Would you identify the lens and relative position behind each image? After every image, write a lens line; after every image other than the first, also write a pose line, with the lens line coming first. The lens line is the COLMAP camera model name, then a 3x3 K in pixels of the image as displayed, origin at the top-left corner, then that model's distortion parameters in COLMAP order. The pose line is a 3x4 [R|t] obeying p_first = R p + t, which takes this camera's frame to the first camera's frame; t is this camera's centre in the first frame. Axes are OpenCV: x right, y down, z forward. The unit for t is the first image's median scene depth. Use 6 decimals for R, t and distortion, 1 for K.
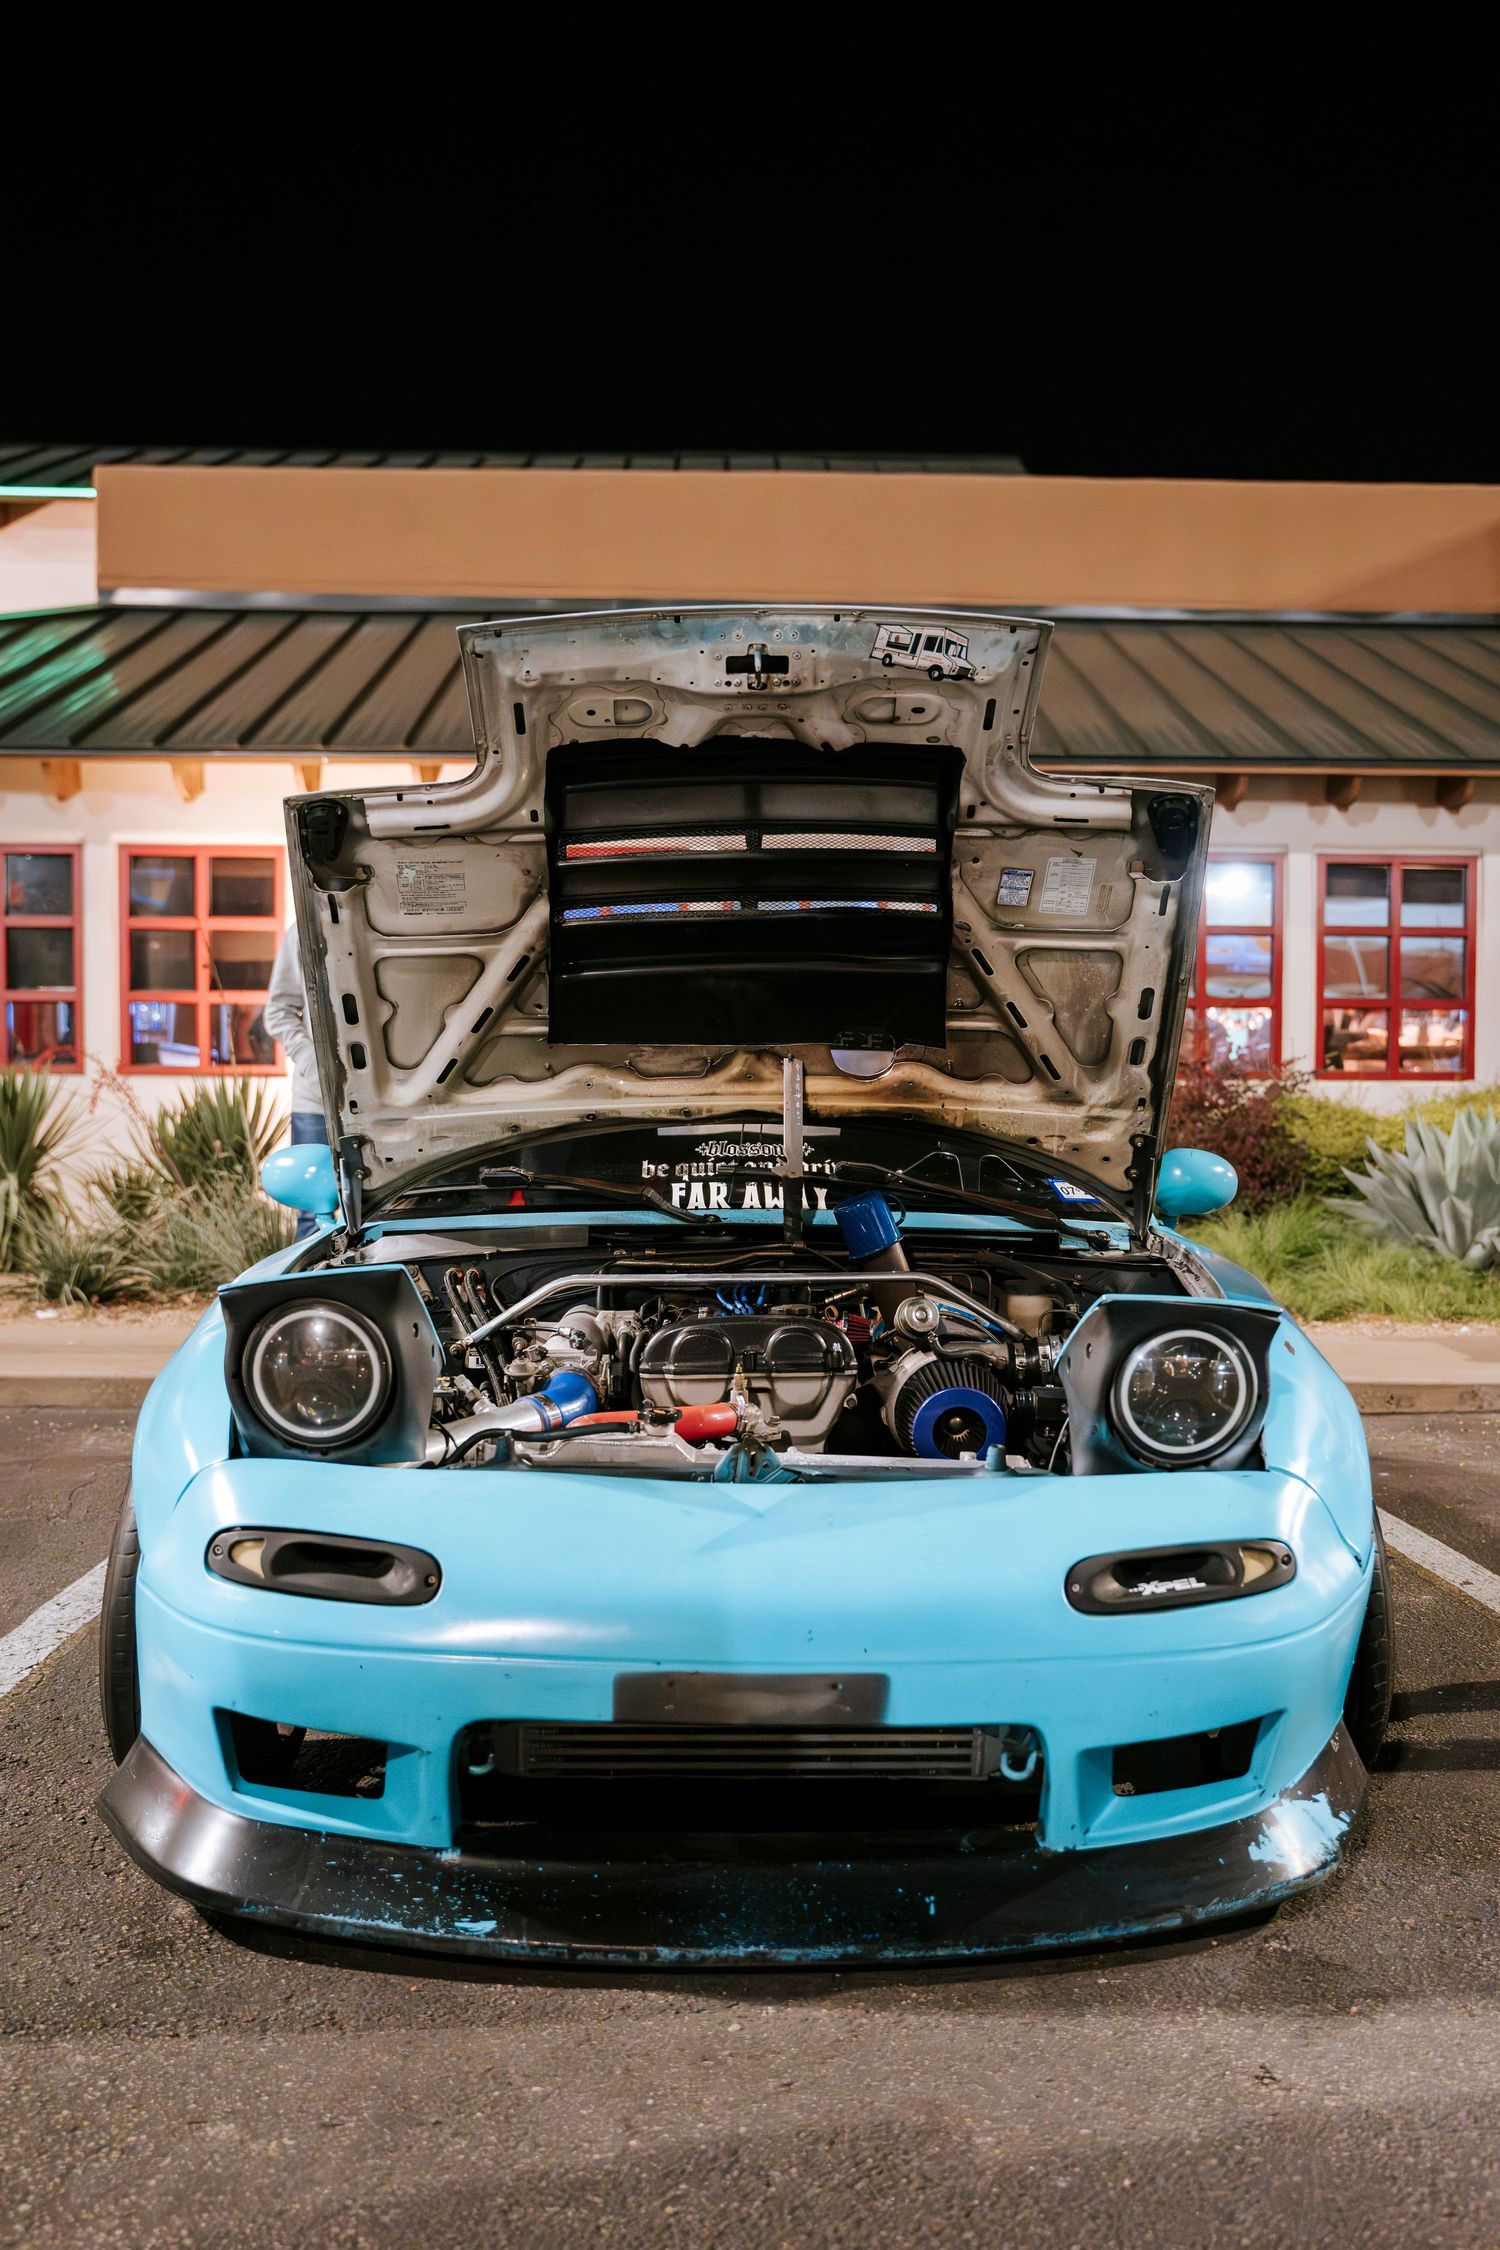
lens RADIAL K [[2364.9, 0, 747.9], [0, 2364.9, 1216.0], [0, 0, 1]] dist [-0.044146, 0.001175]
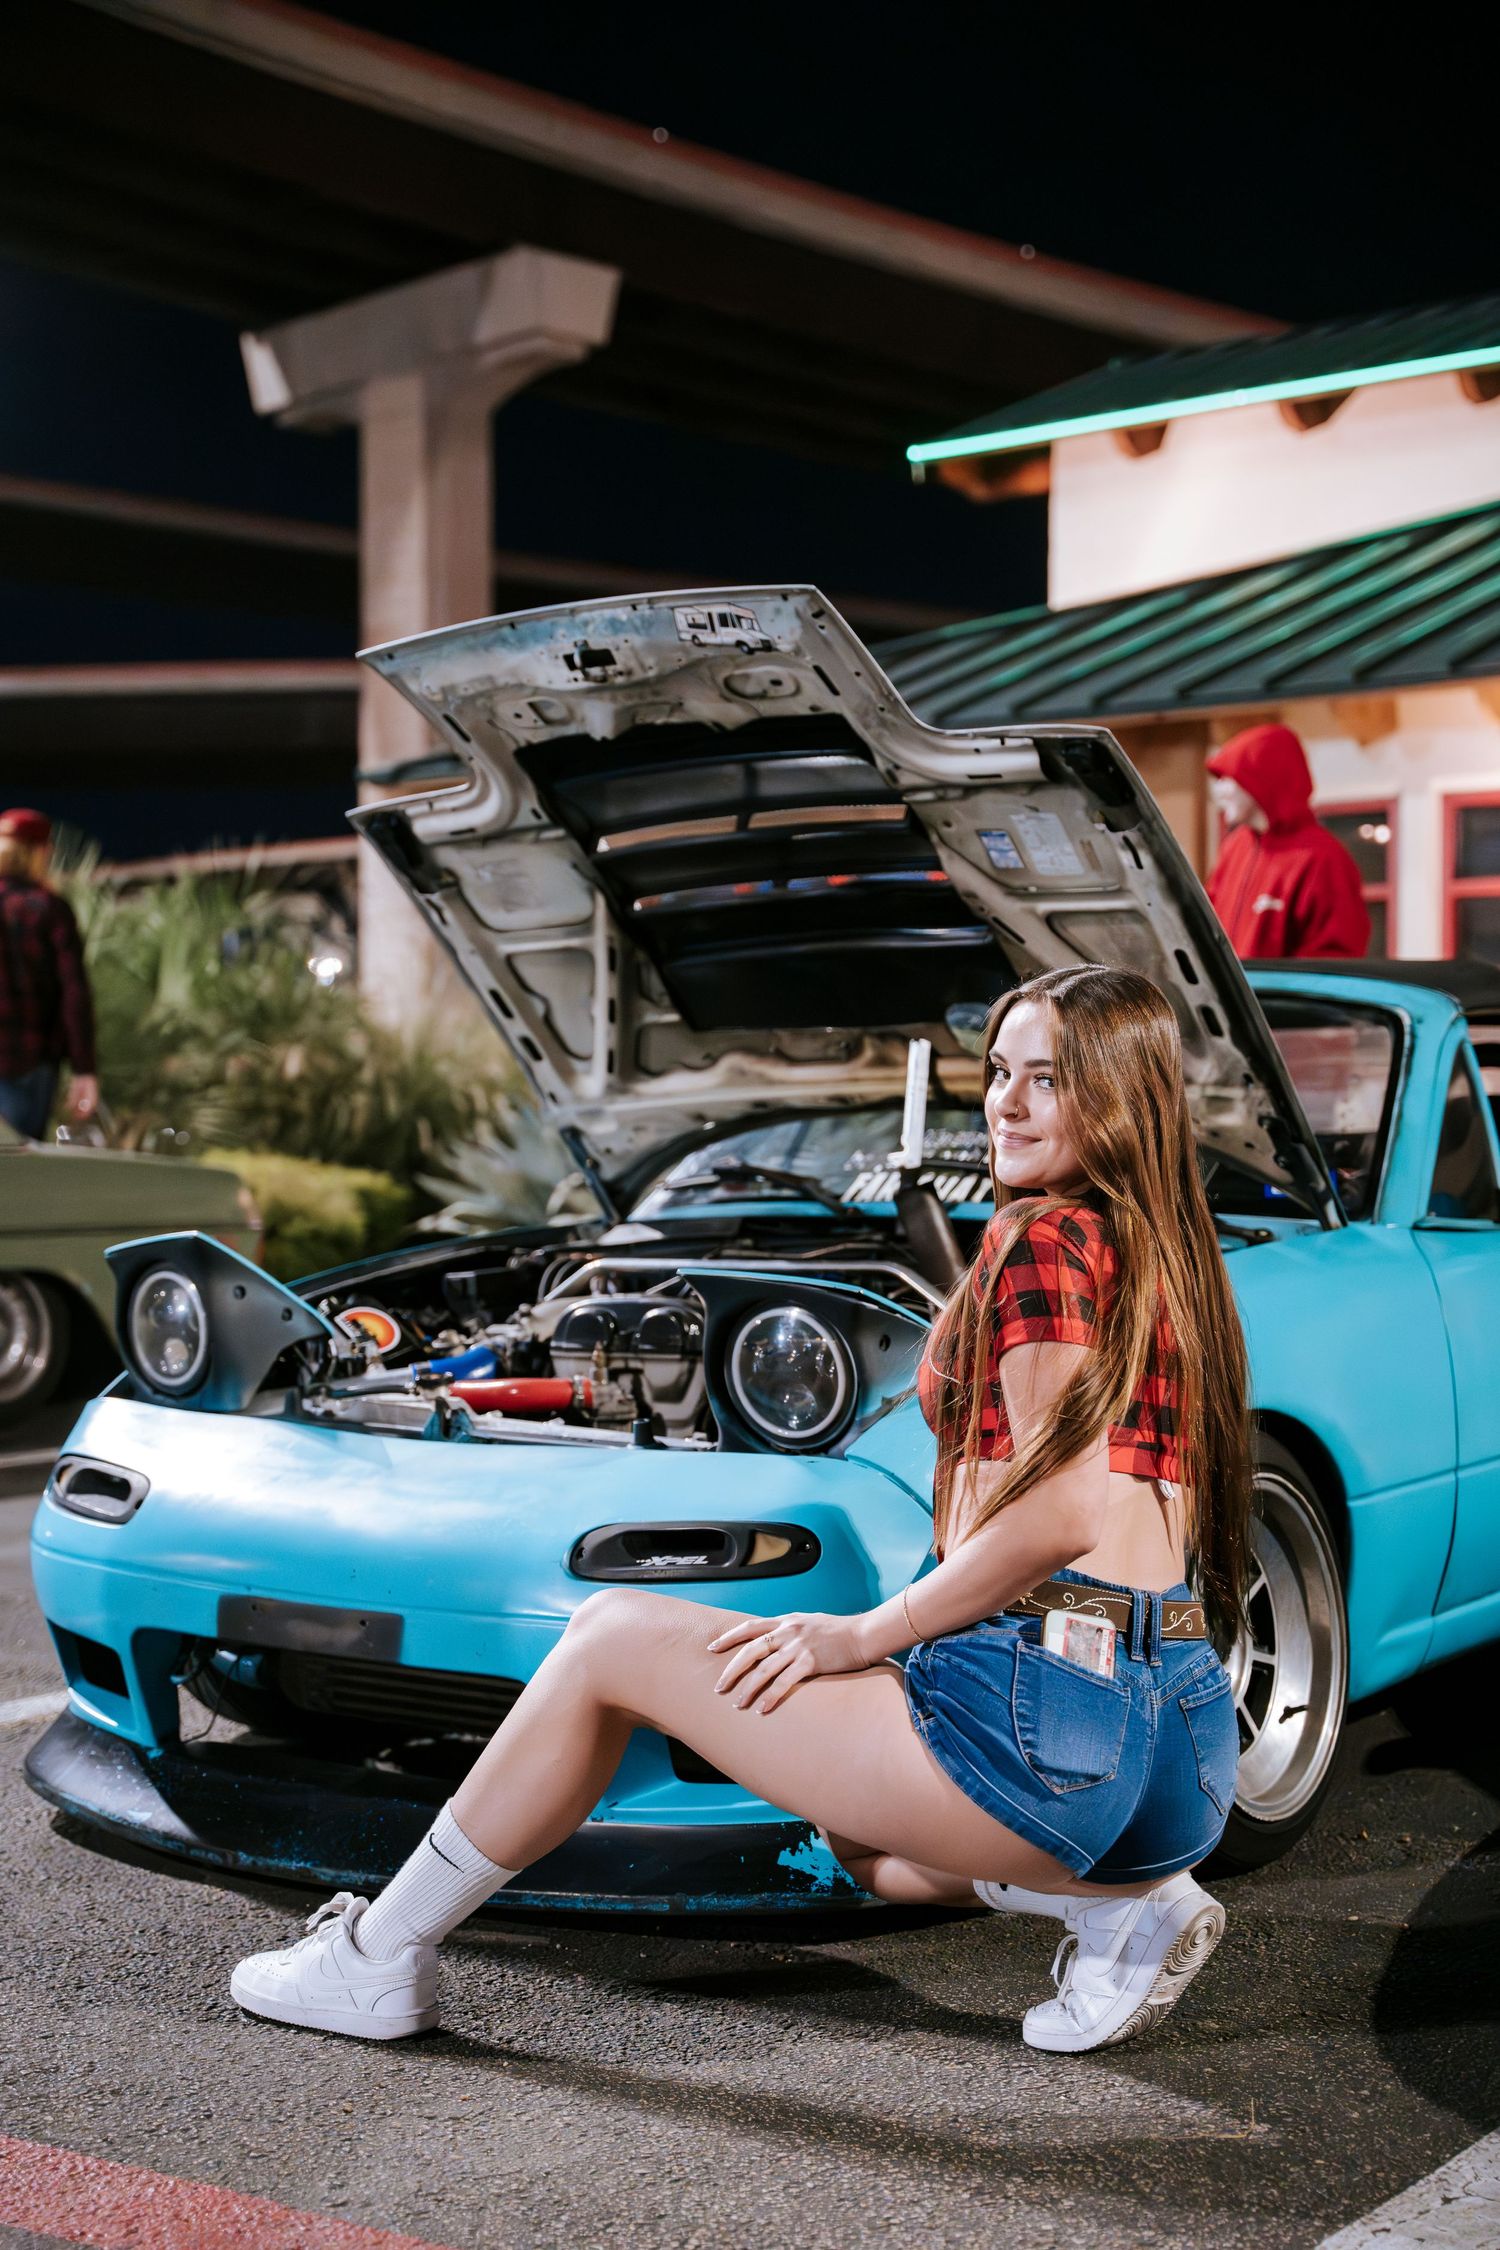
lens RADIAL K [[3147.1, 0, 750.0], [0, 3147.1, 1125.0], [0, 0, 1]] dist [0.165863, 0.023120]
pose [[0.789390, -0.010218, -0.613807, 0.830666], [-0.018327, 0.999024, -0.040201, 0.021270], [0.613618, 0.042983, 0.788432, -0.031674]]
